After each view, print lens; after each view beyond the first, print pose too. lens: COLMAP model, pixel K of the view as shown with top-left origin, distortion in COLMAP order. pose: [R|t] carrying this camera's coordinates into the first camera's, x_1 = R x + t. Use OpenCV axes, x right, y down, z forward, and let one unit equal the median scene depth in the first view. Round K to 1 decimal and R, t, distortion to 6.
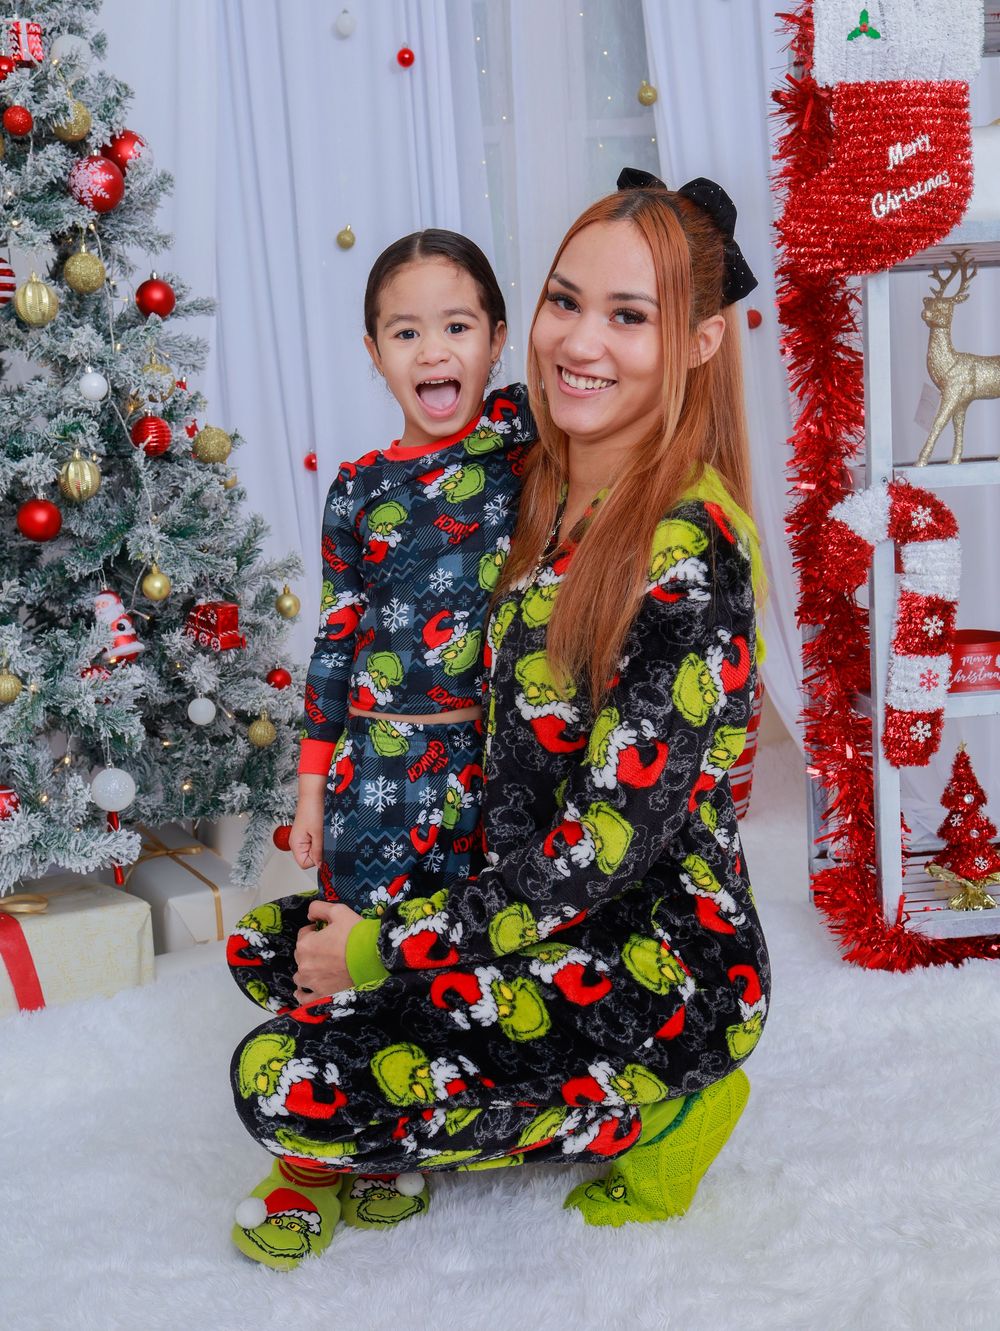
lens RADIAL K [[1520.8, 0, 494.0], [0, 1520.8, 672.5], [0, 0, 1]] dist [0.033110, 0.000000]
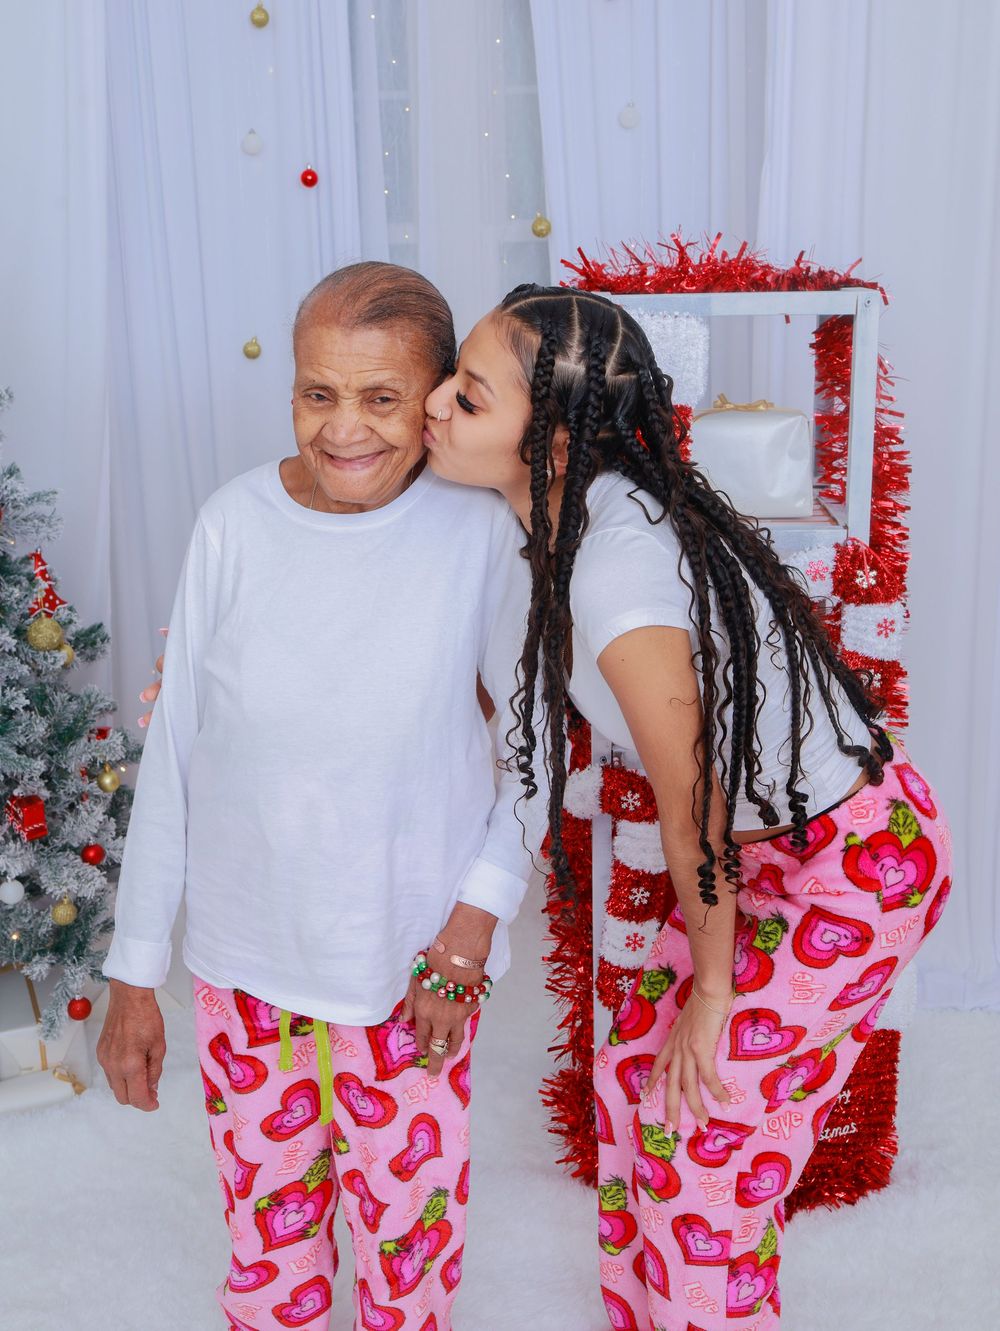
lens RADIAL K [[1520.8, 0, 501.9], [0, 1520.8, 656.5], [0, 0, 1]] dist [0.033110, 0.000000]
pose [[0.991276, 0.068327, -0.112710, 0.296316], [-0.051632, 0.988098, 0.144904, -0.343688], [0.121270, -0.137821, 0.983005, -0.048259]]
